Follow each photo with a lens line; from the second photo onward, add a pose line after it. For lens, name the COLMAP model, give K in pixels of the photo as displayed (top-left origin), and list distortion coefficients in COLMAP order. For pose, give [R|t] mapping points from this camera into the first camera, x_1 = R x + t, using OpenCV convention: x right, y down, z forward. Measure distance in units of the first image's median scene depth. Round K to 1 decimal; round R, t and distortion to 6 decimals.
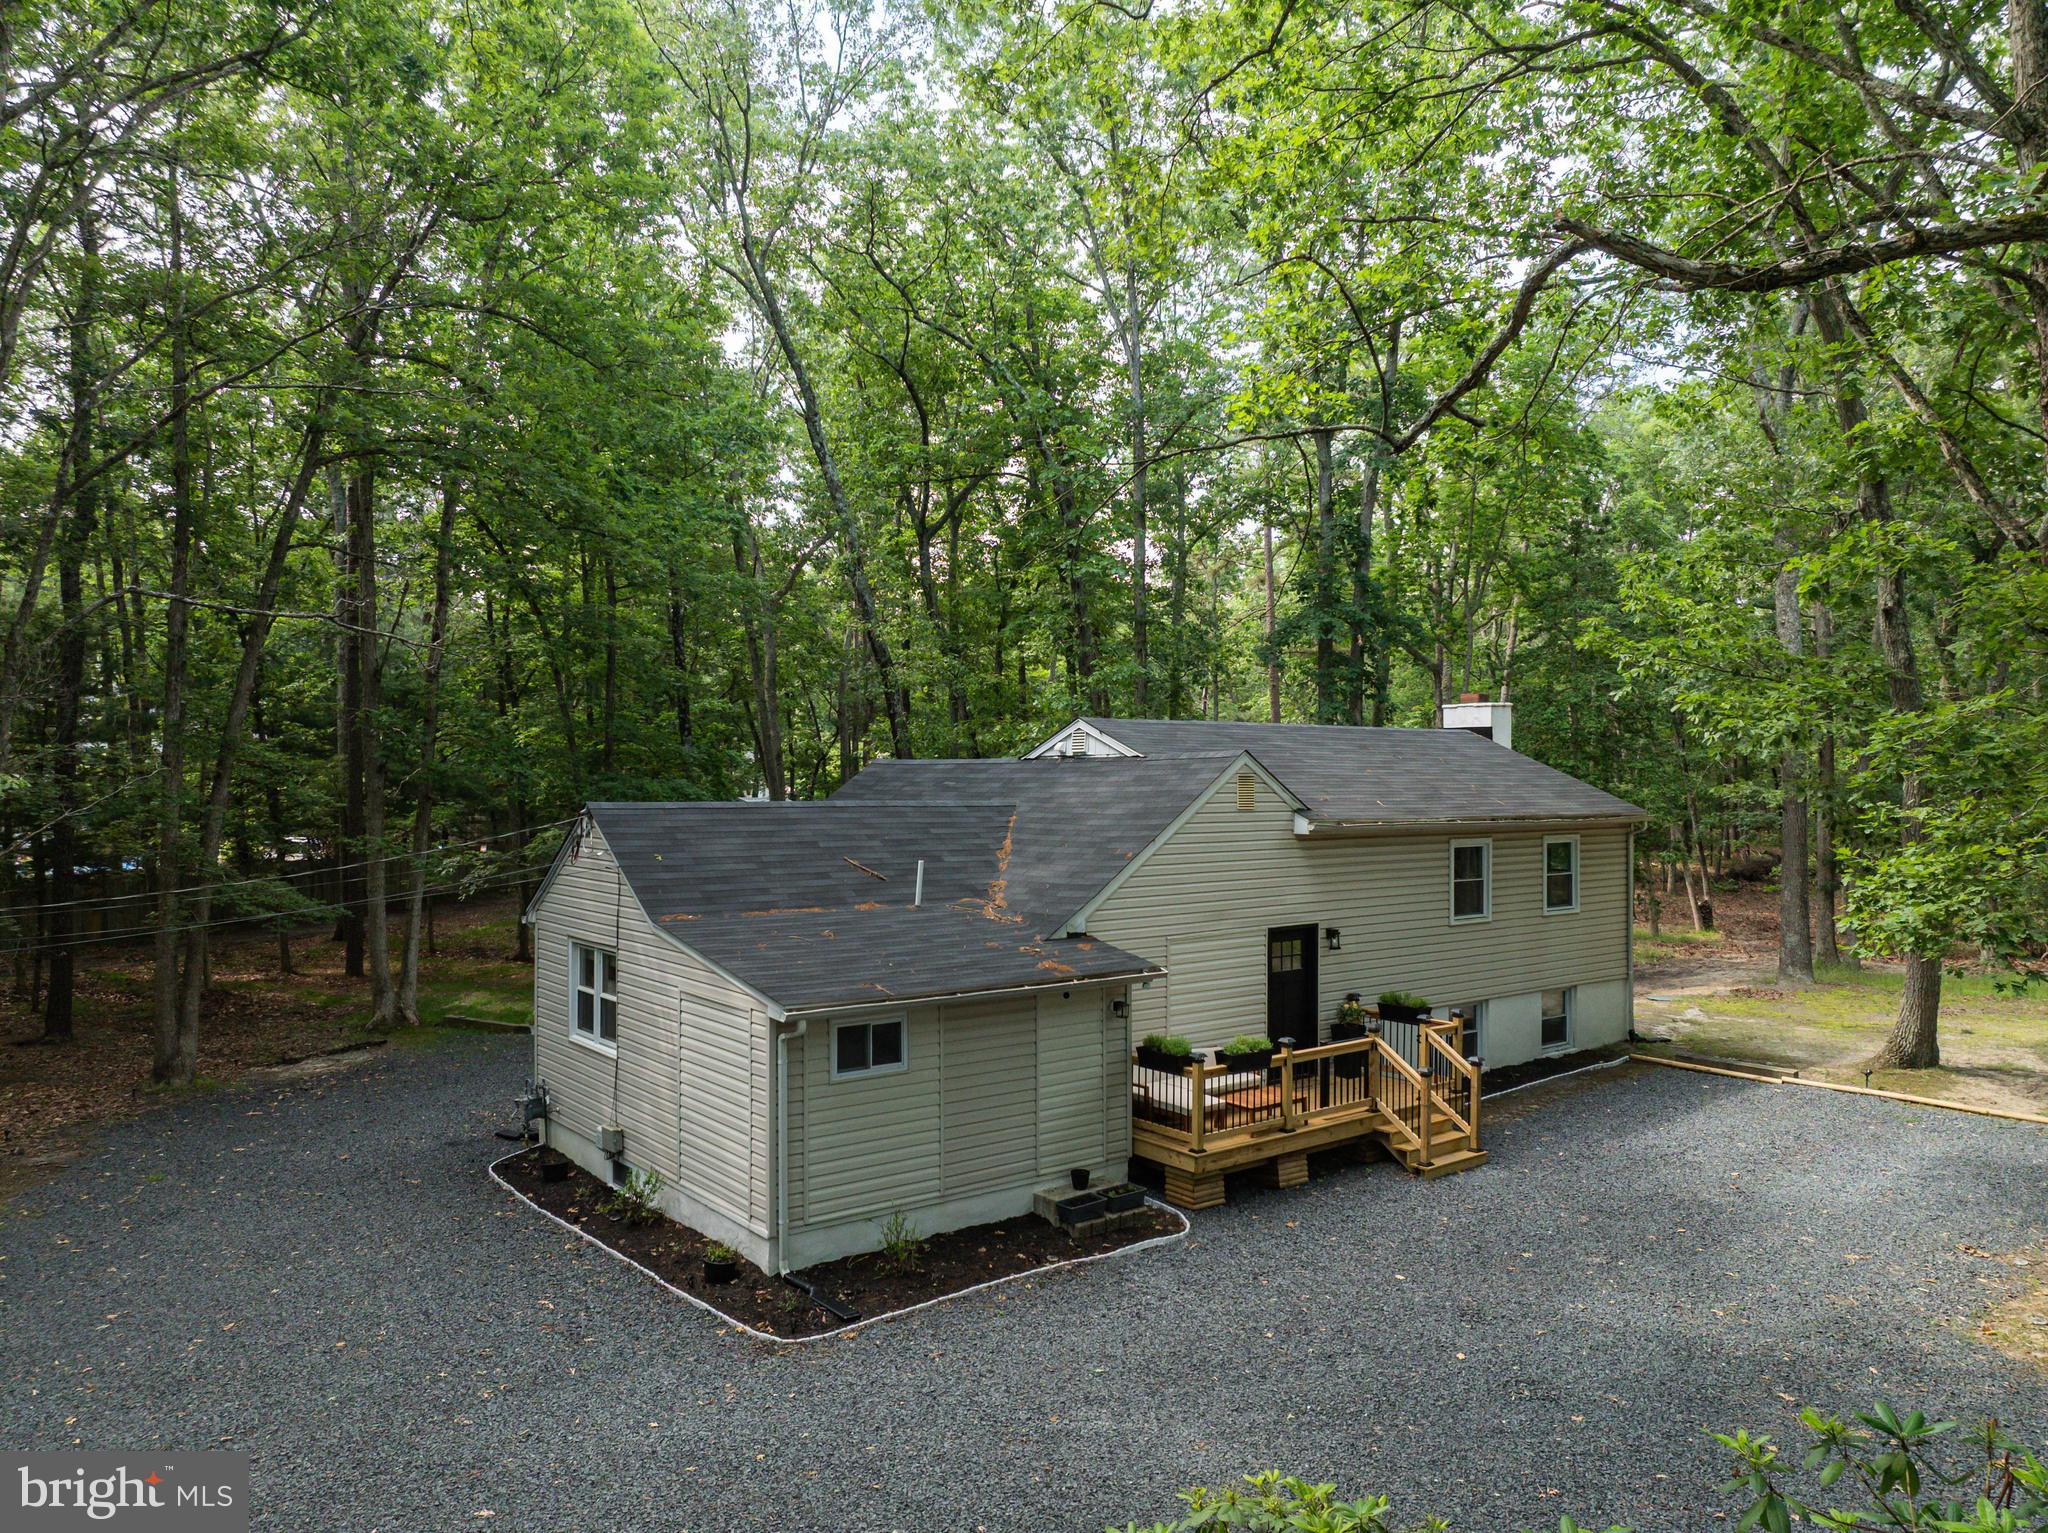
lens RADIAL K [[1421.8, 0, 1022.6], [0, 1421.8, 754.9], [0, 0, 1]] dist [-0.034112, 0.000990]
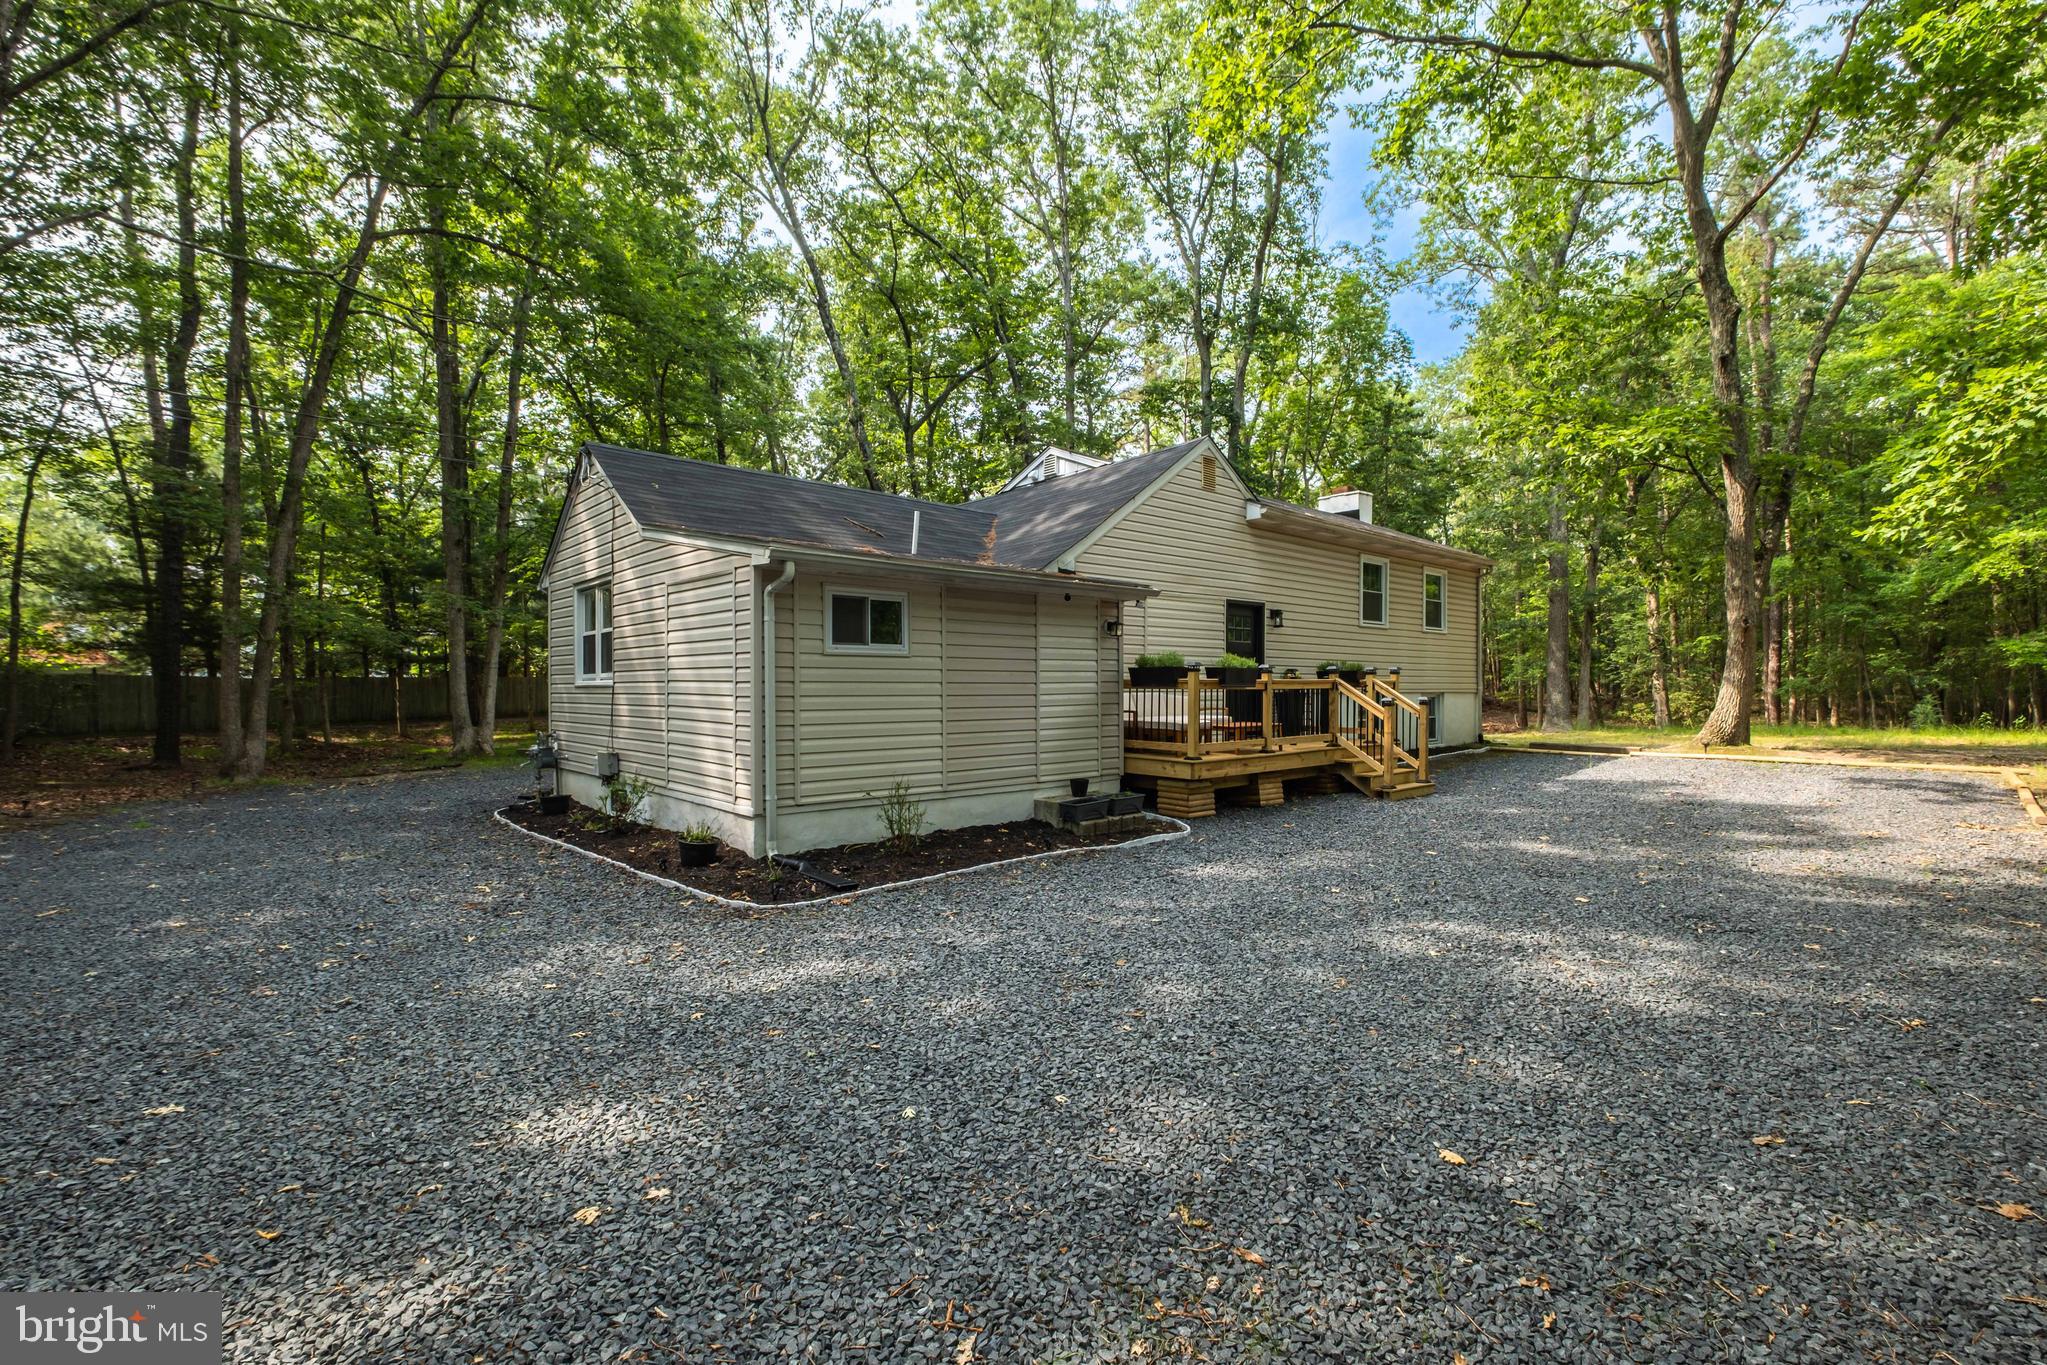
lens RADIAL K [[888.8, 0, 1029.2], [0, 888.8, 688.3], [0, 0, 1]] dist [-0.004795, -0.000860]
pose [[0.997616, -0.003719, 0.068907, -0.036216], [0.002559, 0.999854, 0.016915, 0.205294], [-0.068960, -0.016698, 0.997480, 0.350339]]
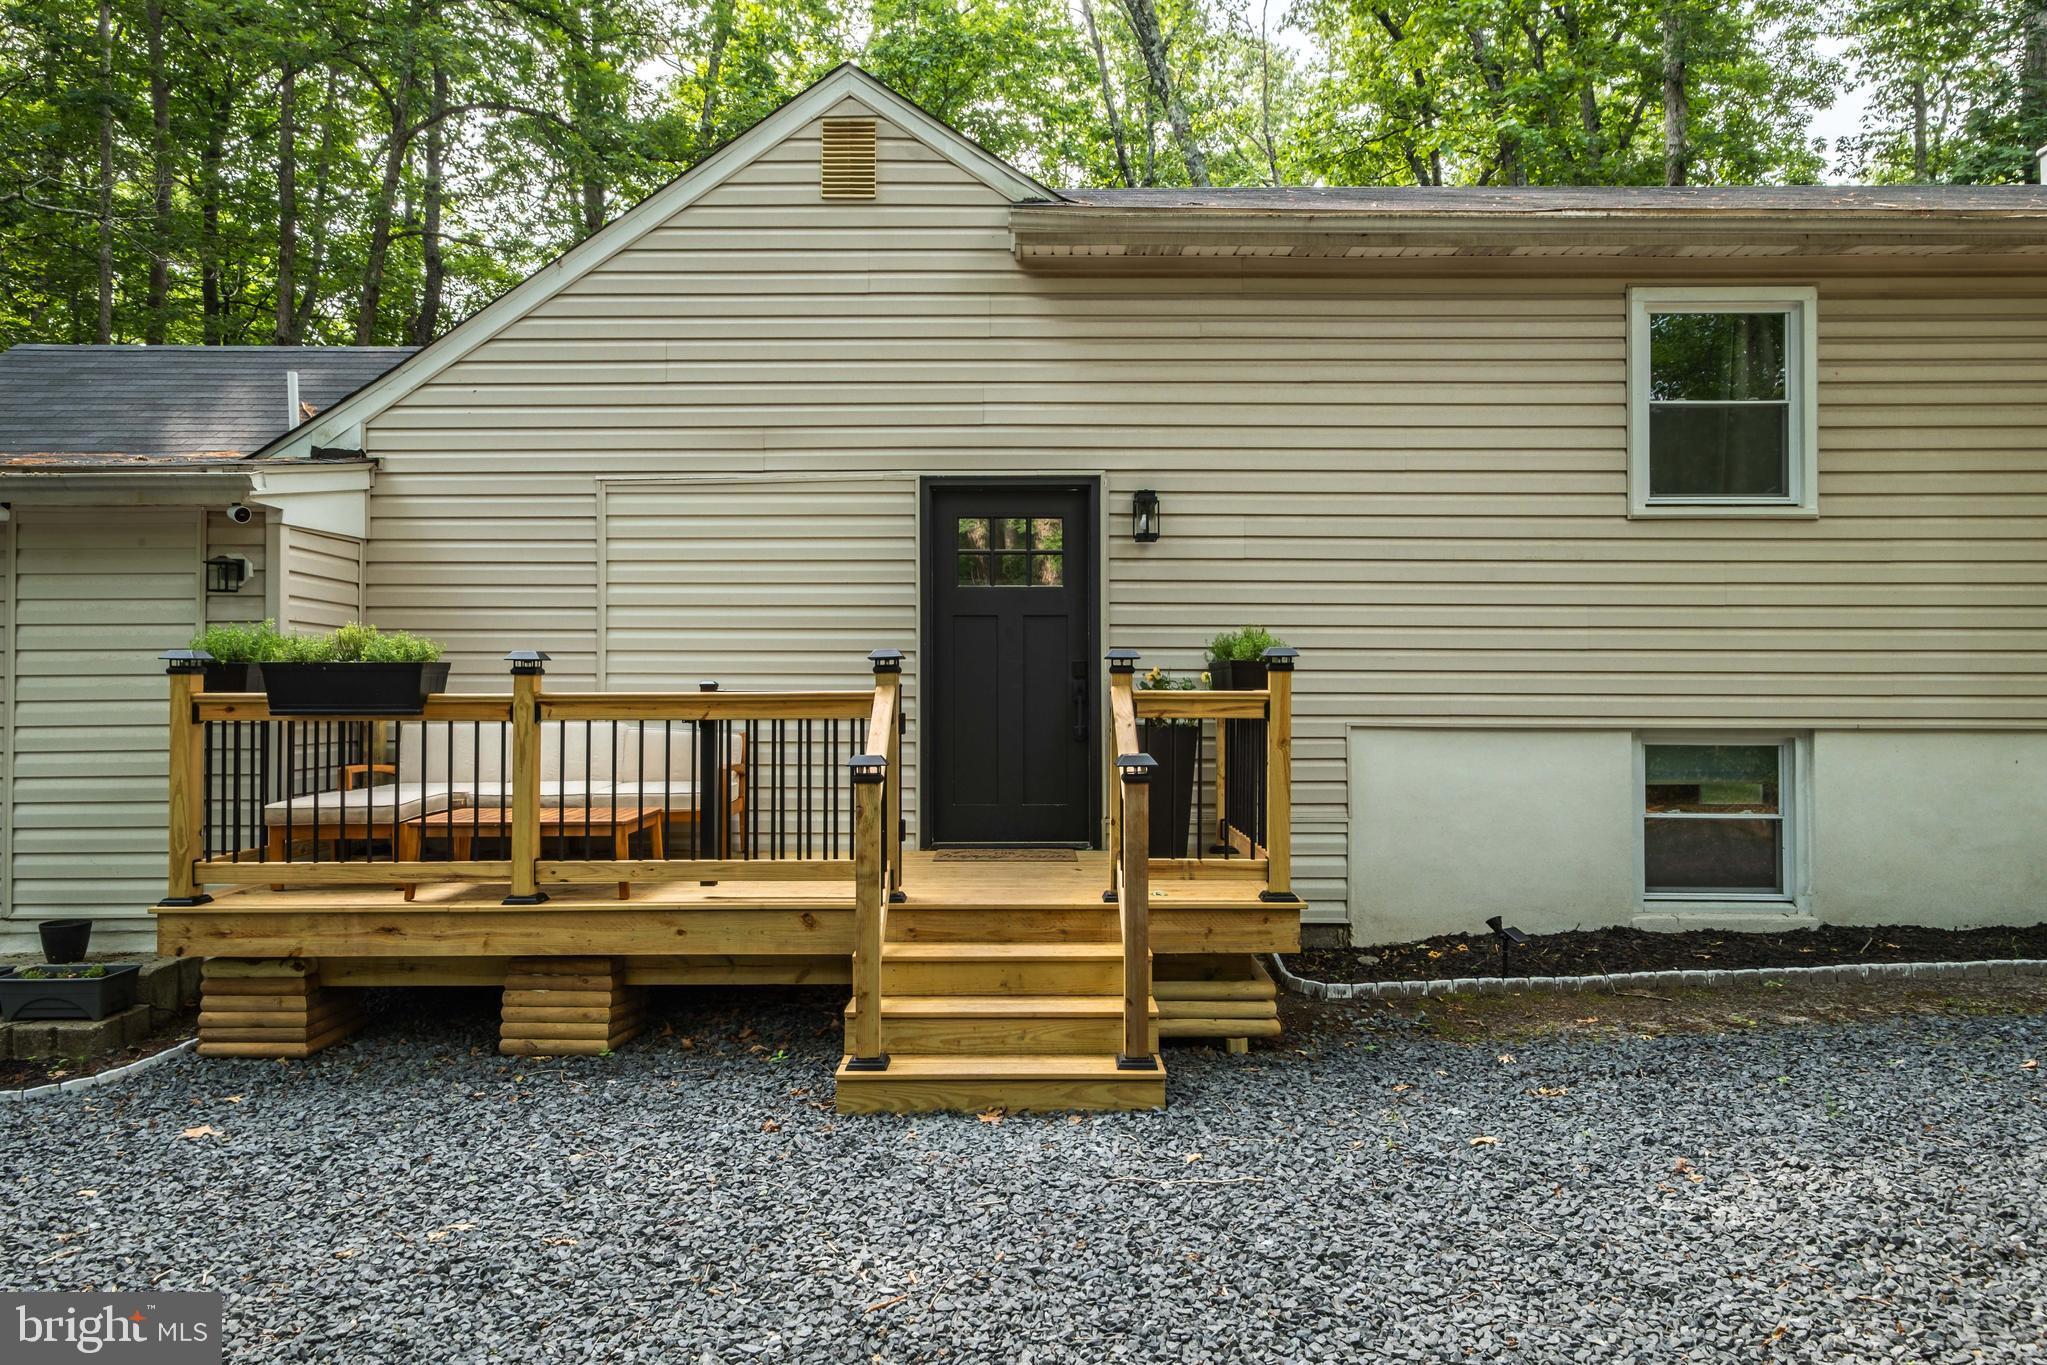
lens RADIAL K [[1417.9, 0, 1018.6], [0, 1417.9, 686.1], [0, 0, 1]] dist [0.005237, -0.000483]
pose [[0.802592, -0.009622, -0.596451, 0.506976], [0.007586, 0.999954, -0.005923, 0.212724], [0.596480, 0.000229, 0.802628, 0.778126]]
